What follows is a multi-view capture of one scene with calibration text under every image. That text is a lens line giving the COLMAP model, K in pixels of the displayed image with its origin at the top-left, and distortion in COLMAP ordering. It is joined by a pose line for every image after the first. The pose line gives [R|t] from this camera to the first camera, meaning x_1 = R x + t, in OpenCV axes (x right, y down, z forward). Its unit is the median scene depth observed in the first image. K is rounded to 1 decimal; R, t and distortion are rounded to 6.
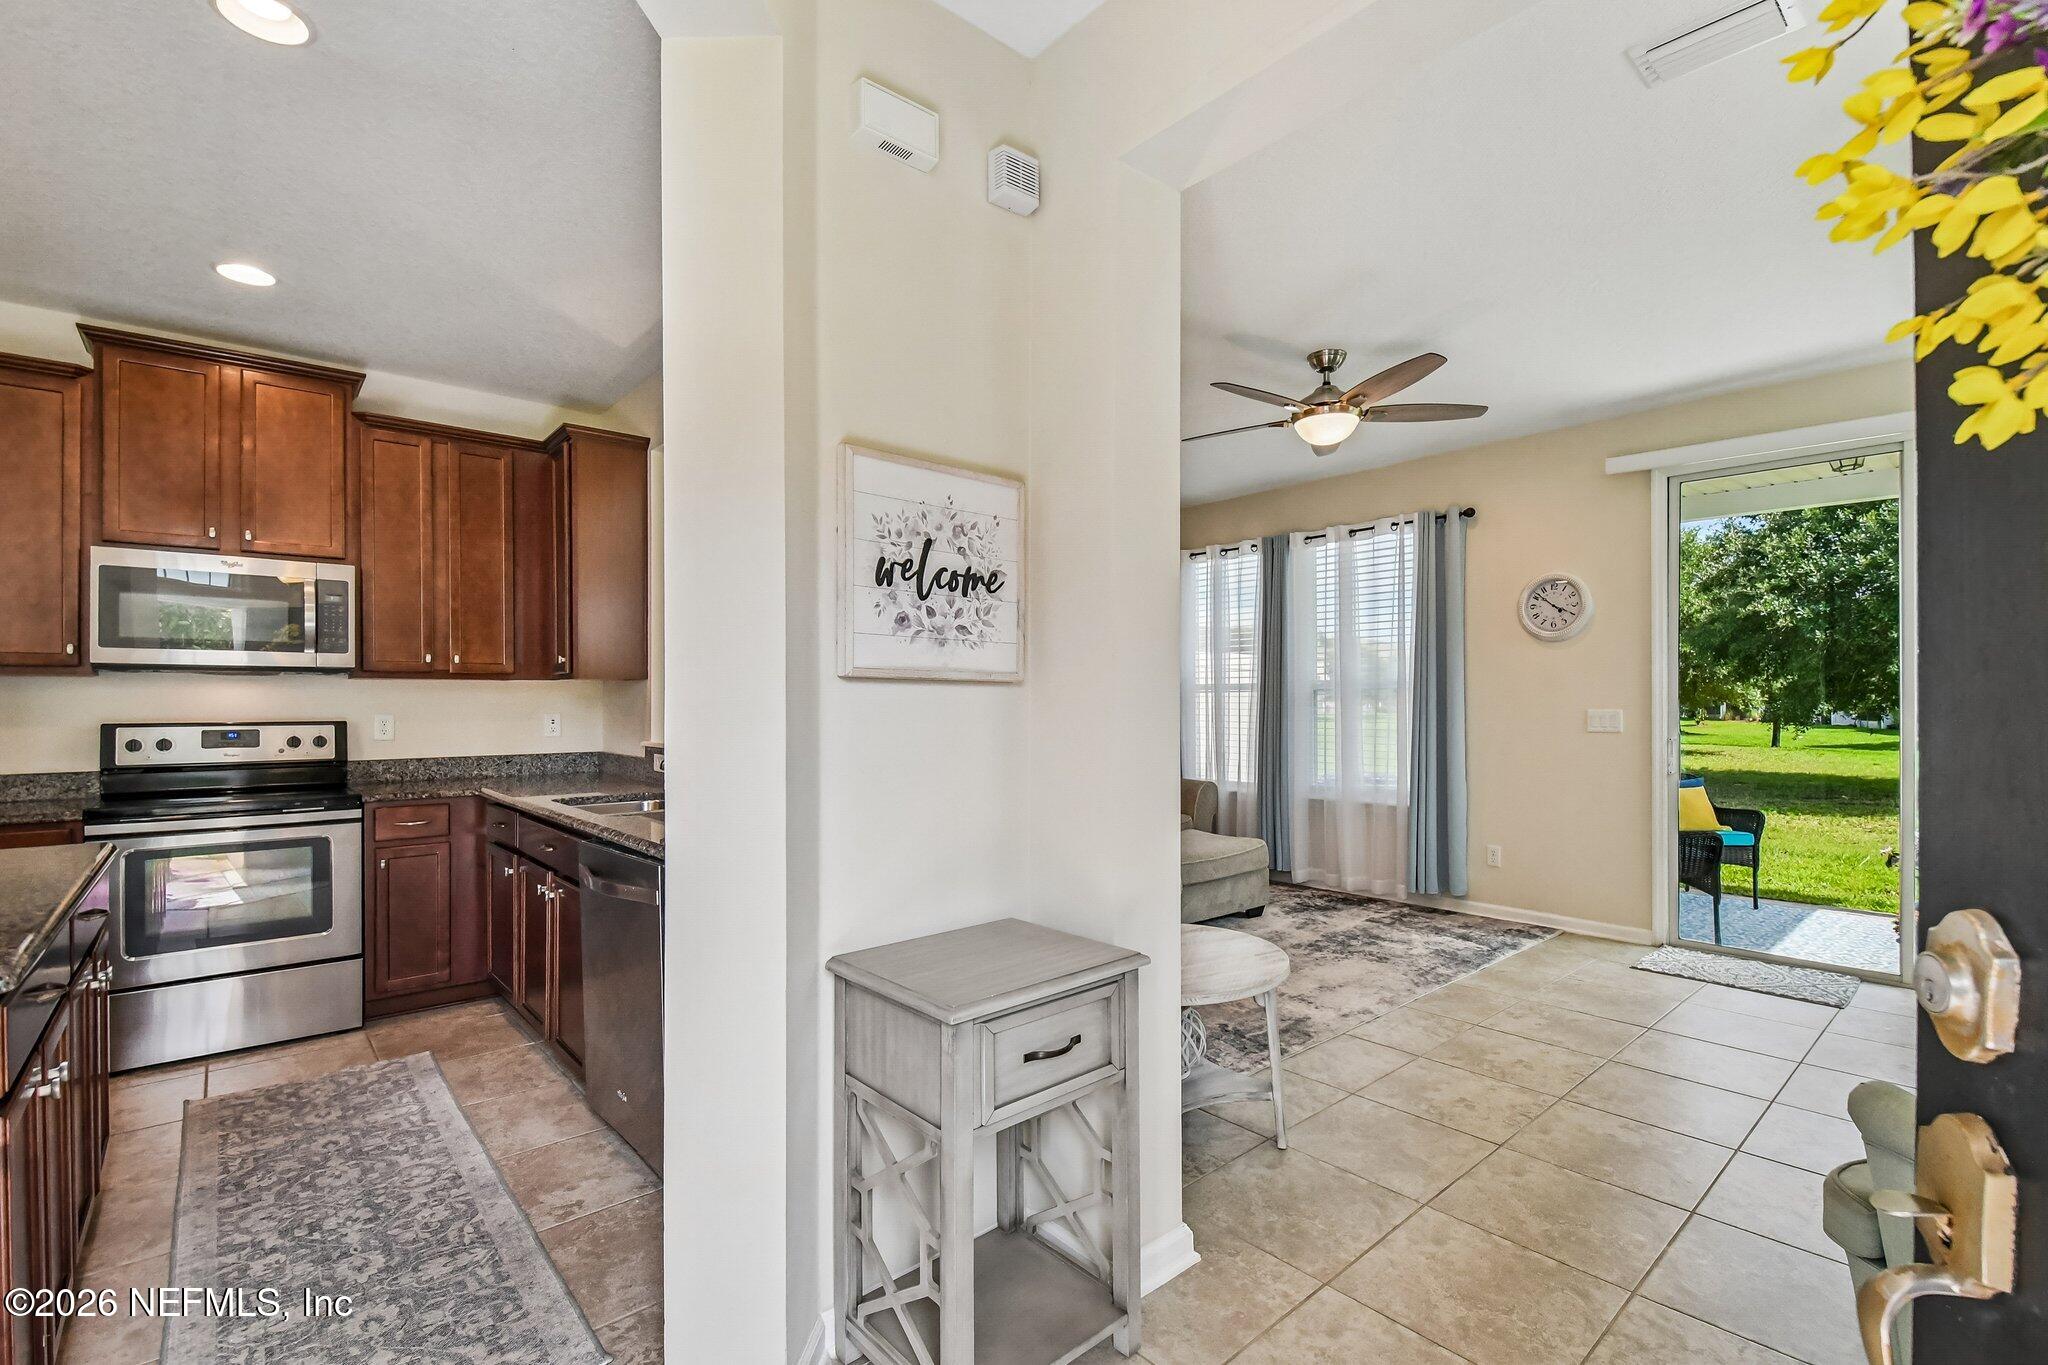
lens RADIAL K [[907.2, 0, 1048.4], [0, 907.2, 700.0], [0, 0, 1]] dist [0.026790, -0.020925]
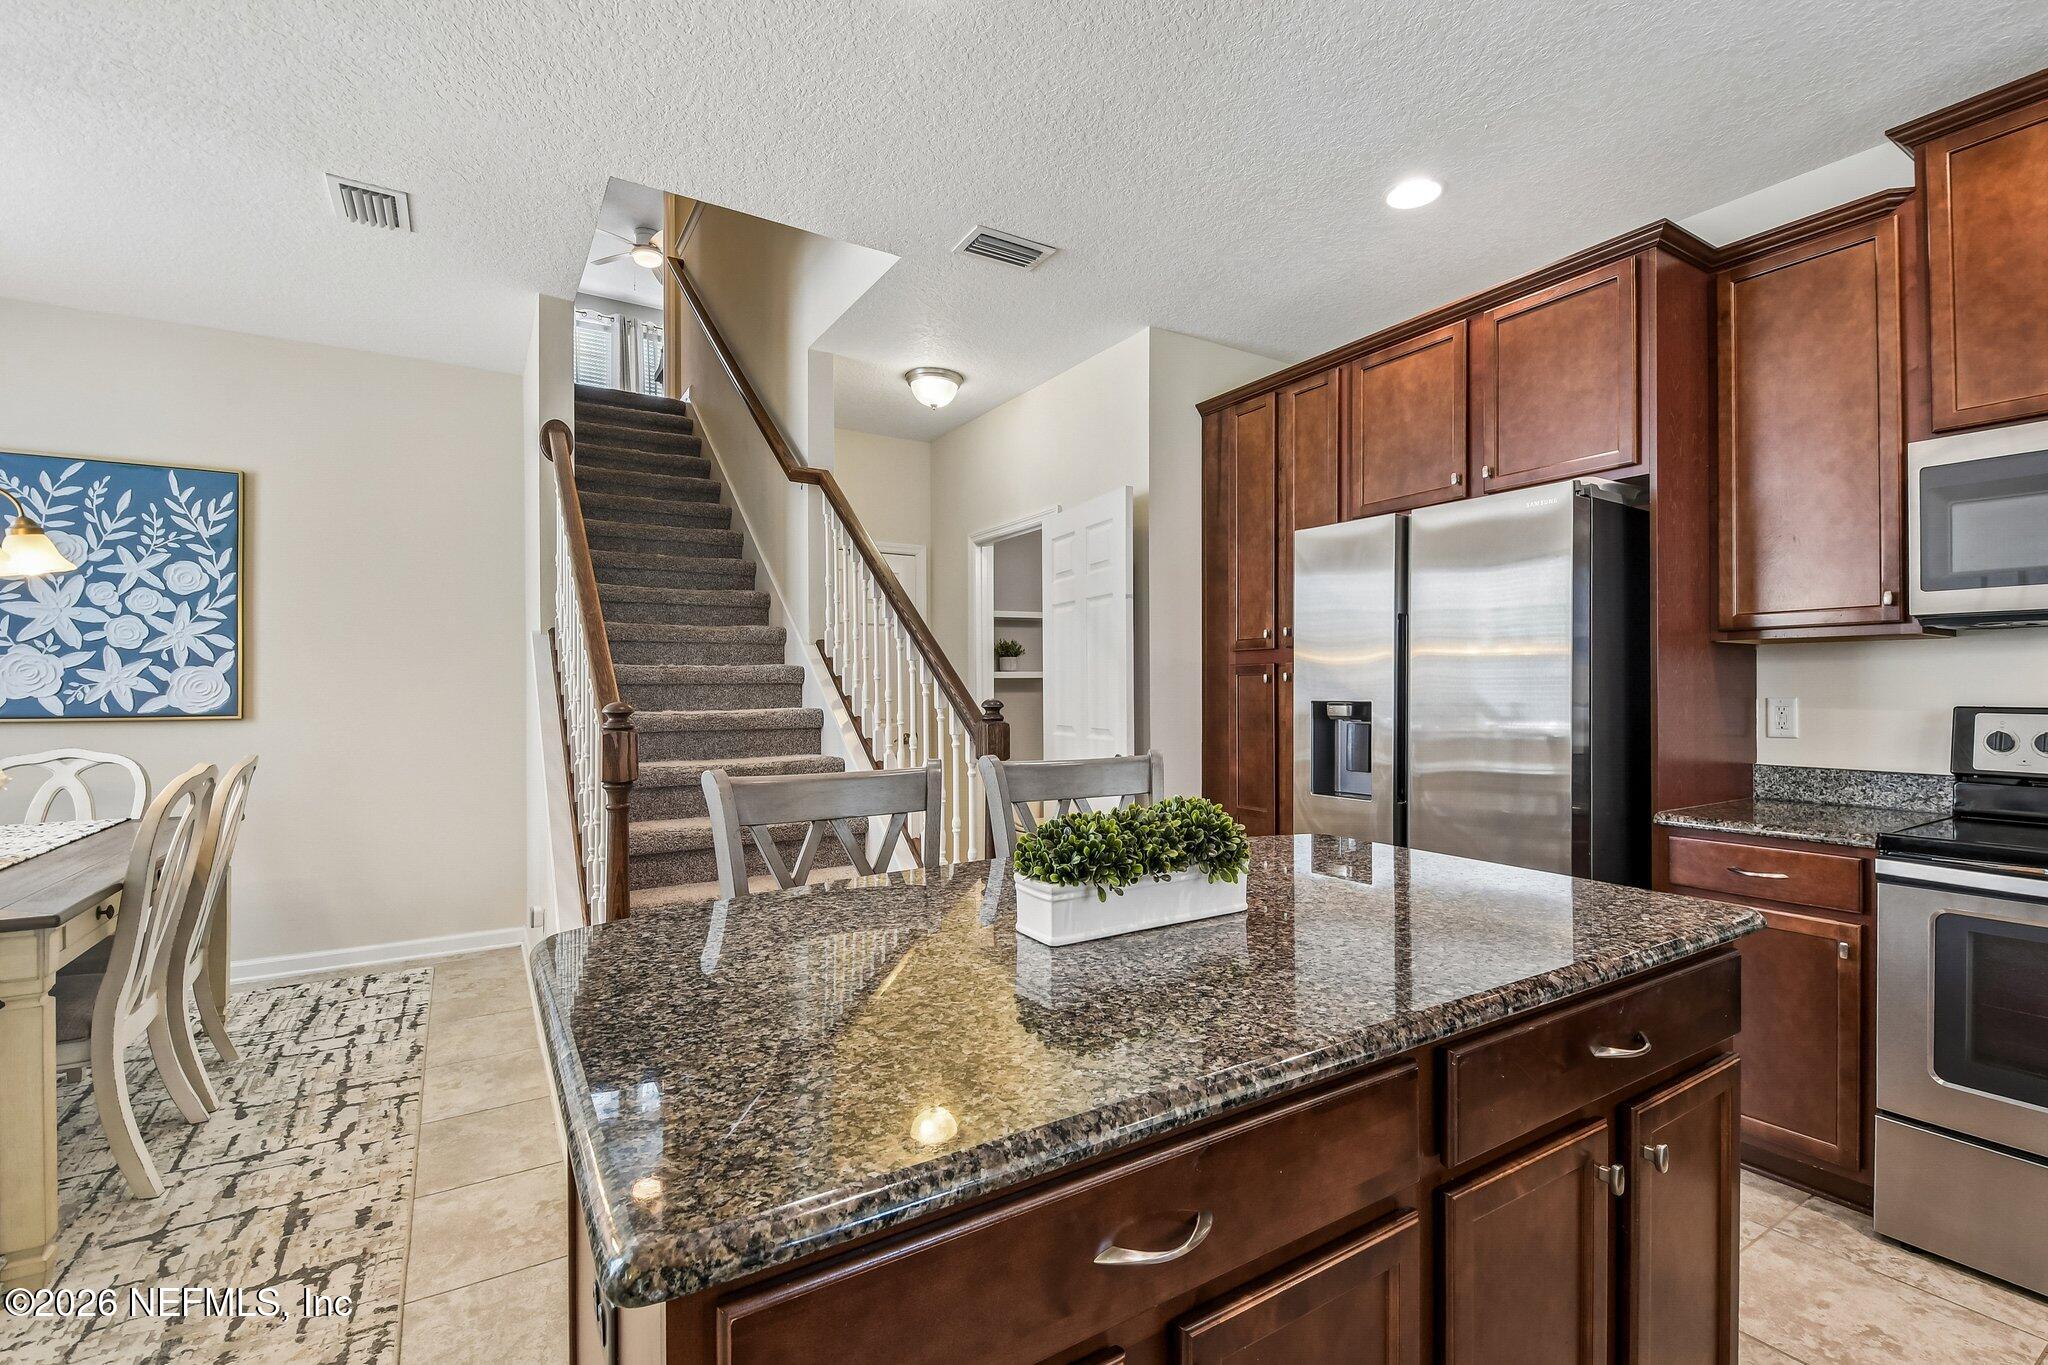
lens RADIAL K [[907.2, 0, 1056.3], [0, 907.2, 686.5], [0, 0, 1]] dist [0.026790, -0.020925]
pose [[-0.159497, 0.002359, -0.987196, -0.233572], [0.004076, 0.999990, 0.001731, 0.006431], [0.987190, -0.003748, -0.159505, 0.401141]]
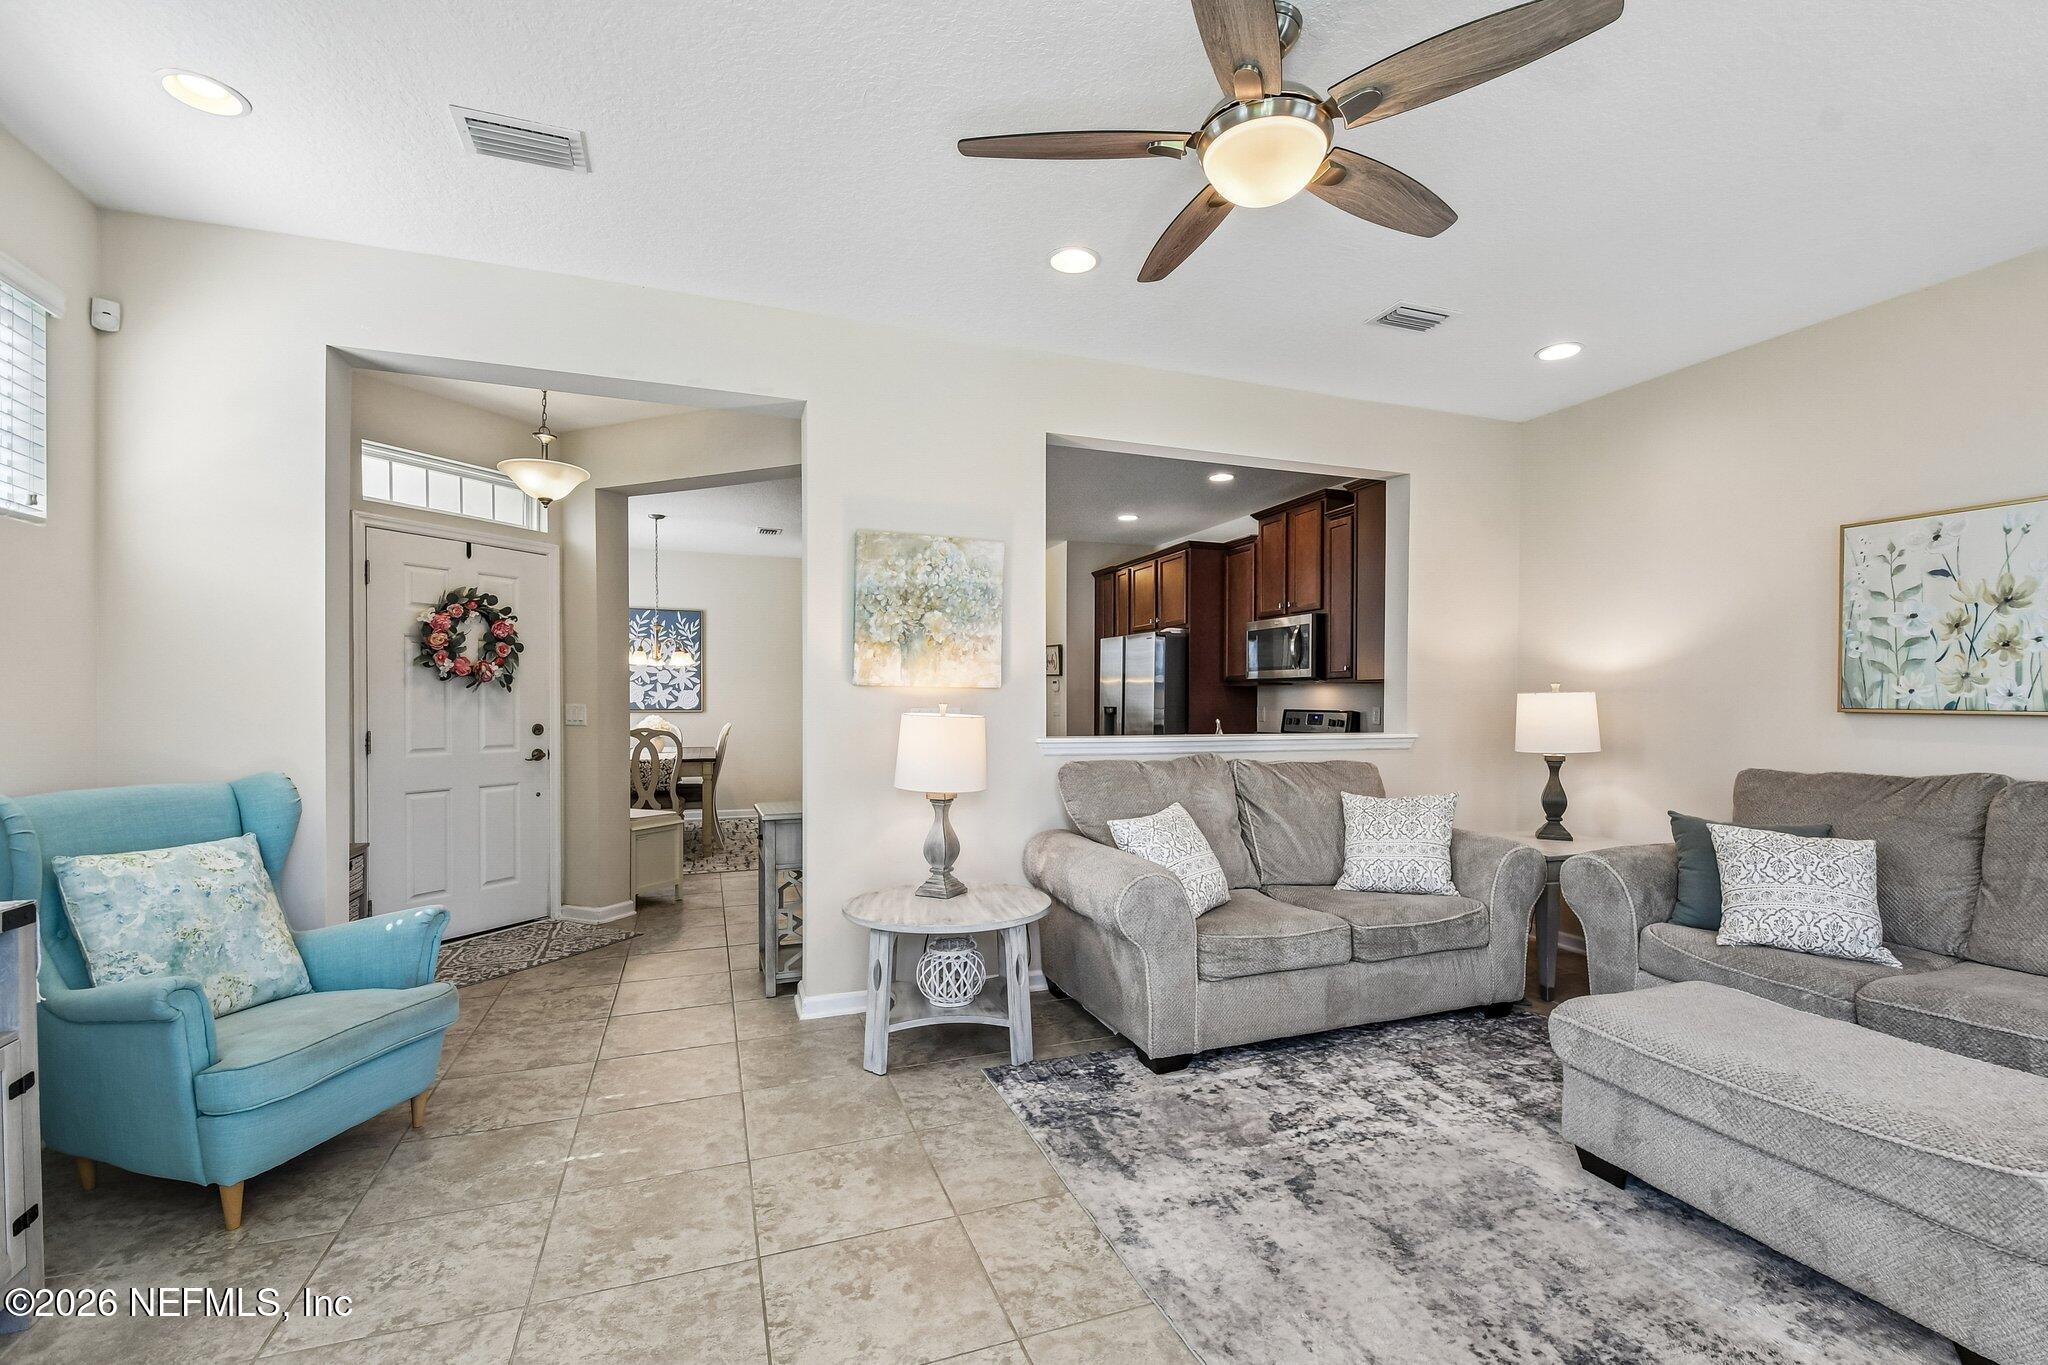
lens RADIAL K [[907.2, 0, 1061.3], [0, 907.2, 704.1], [0, 0, 1]] dist [0.026790, -0.020925]
pose [[-0.351617, 0.004945, -0.936131, 0.865140], [-0.001796, 0.999981, 0.005957, 0.003219], [0.936142, 0.003776, -0.351602, 1.115856]]
